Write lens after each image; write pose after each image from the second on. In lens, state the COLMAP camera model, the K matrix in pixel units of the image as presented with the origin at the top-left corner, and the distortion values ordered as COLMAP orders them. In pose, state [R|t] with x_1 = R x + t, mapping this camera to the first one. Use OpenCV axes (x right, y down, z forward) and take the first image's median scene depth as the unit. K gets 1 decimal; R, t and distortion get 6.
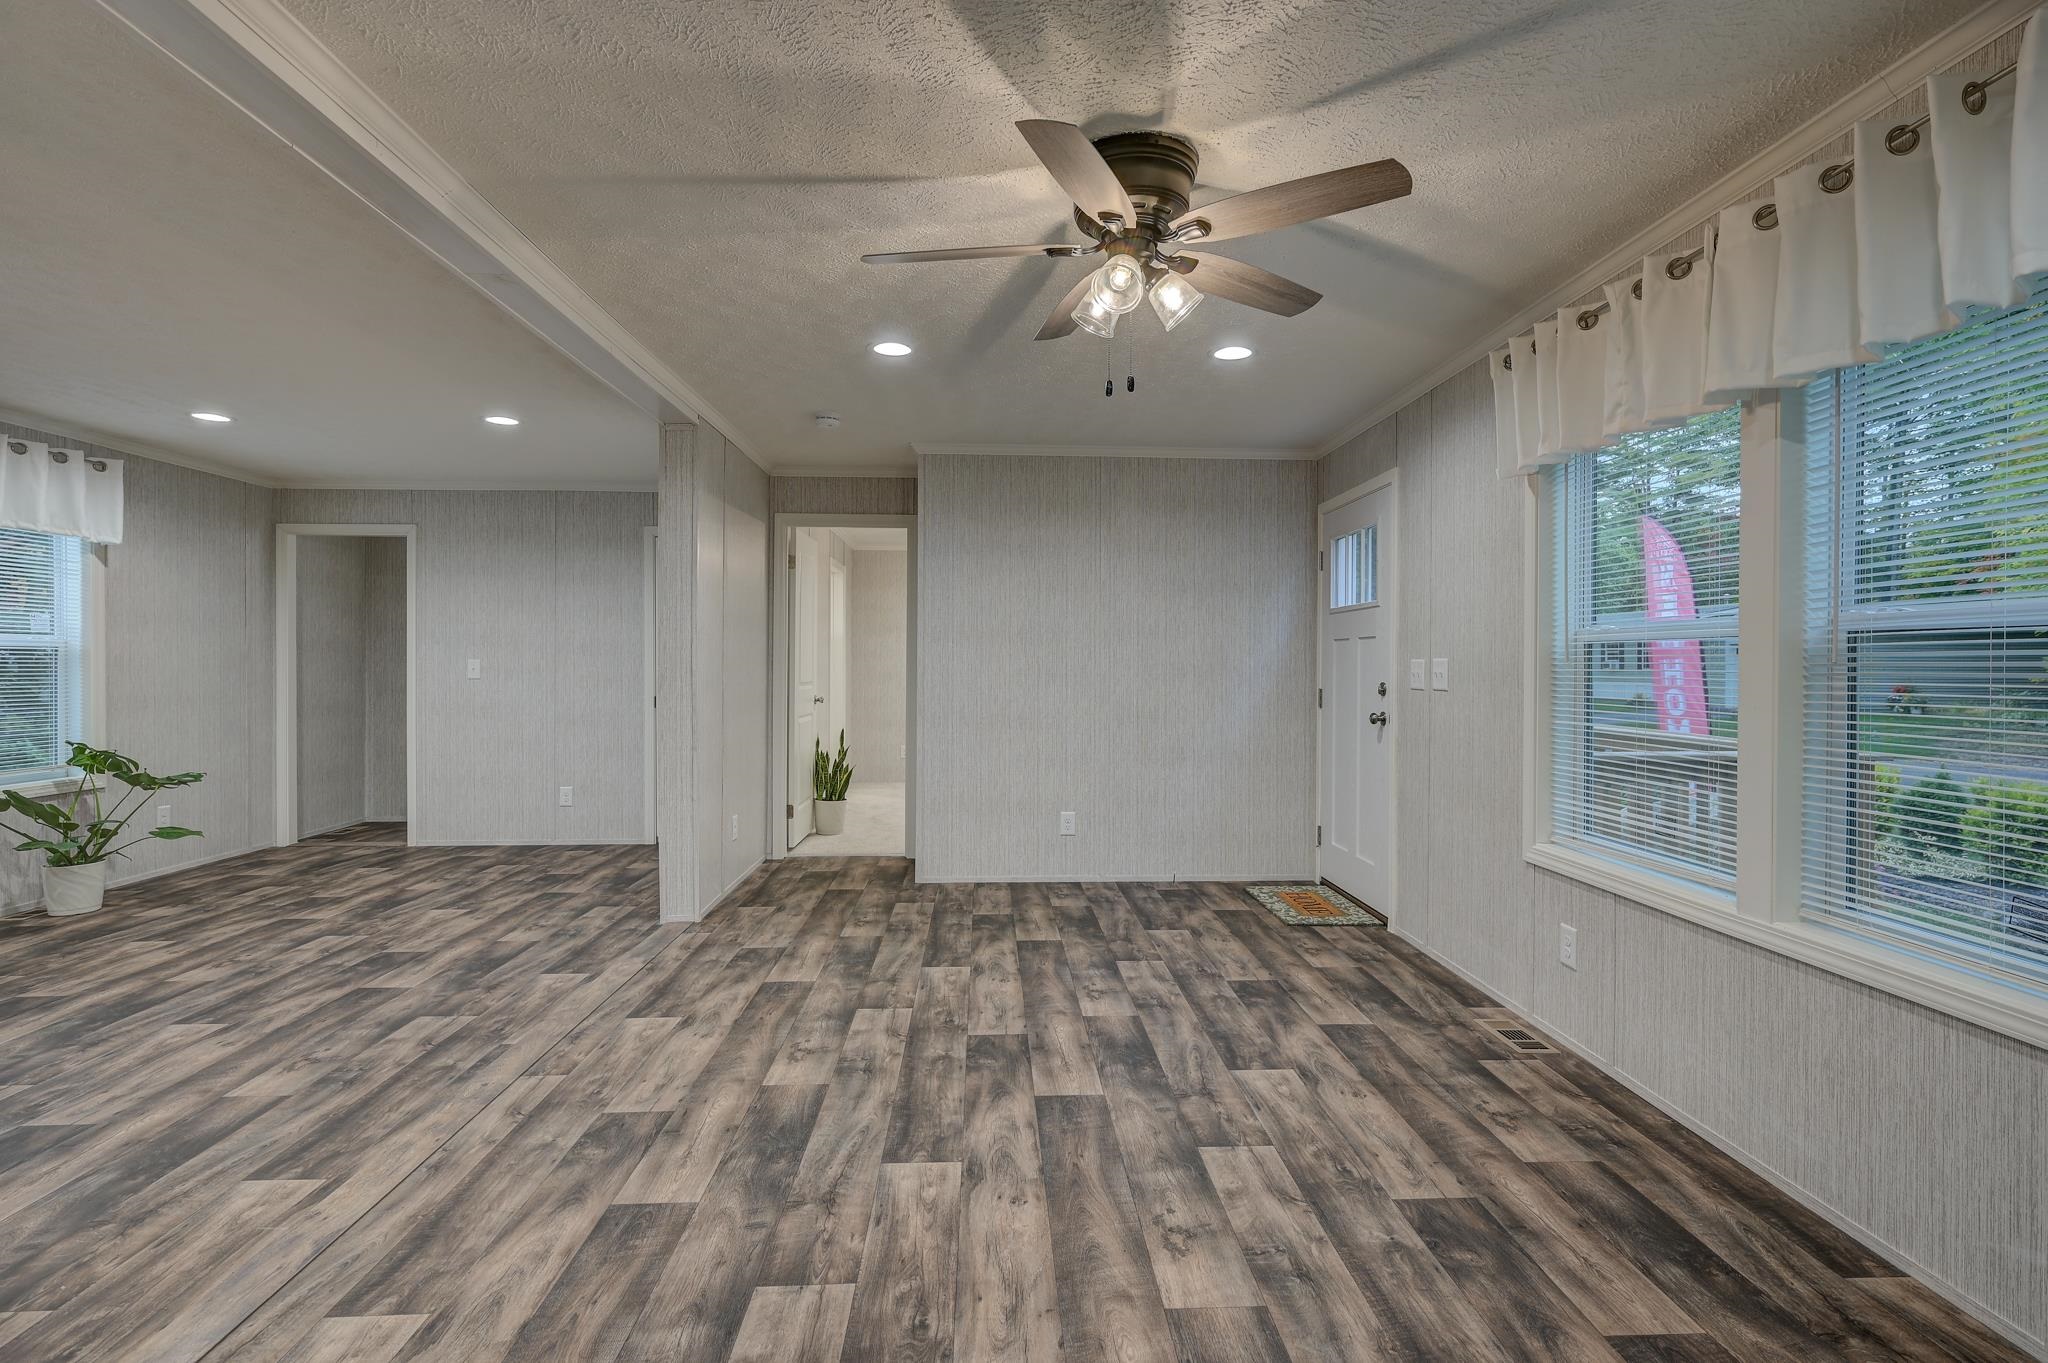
lens RADIAL K [[979.1, 0, 1030.1], [0, 979.1, 668.2], [0, 0, 1]] dist [-0.000001, 0.001937]
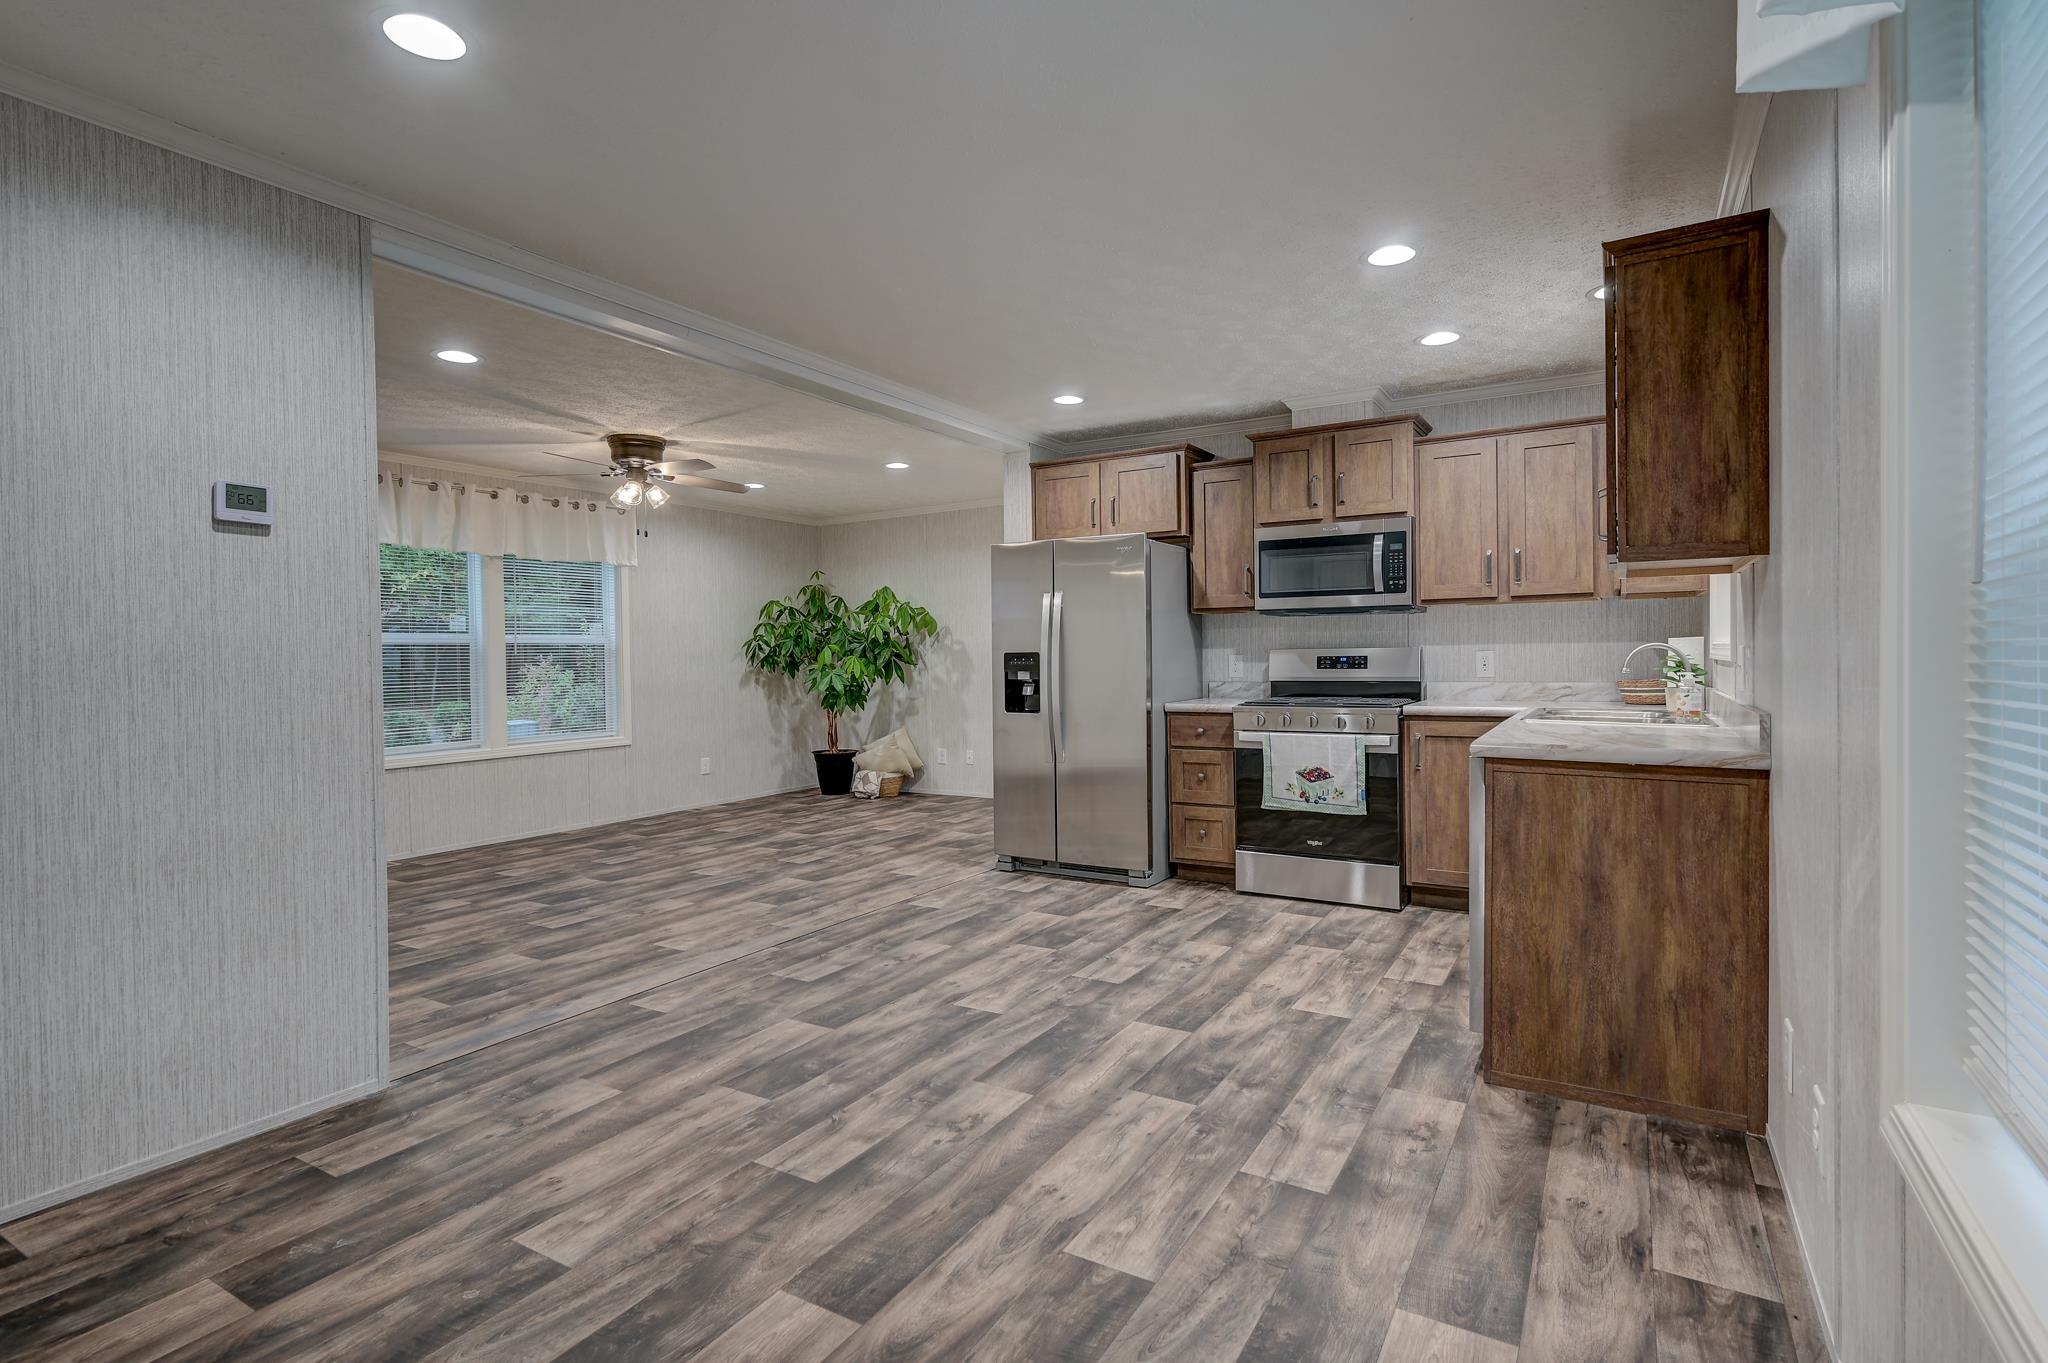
lens RADIAL K [[979.1, 0, 1027.6], [0, 979.1, 668.8], [0, 0, 1]] dist [-0.000001, 0.001937]
pose [[-0.834446, 0.004094, 0.551075, -1.409116], [0.016650, 0.999703, 0.017785, 0.007988], [-0.550839, 0.024016, -0.834266, 1.753530]]
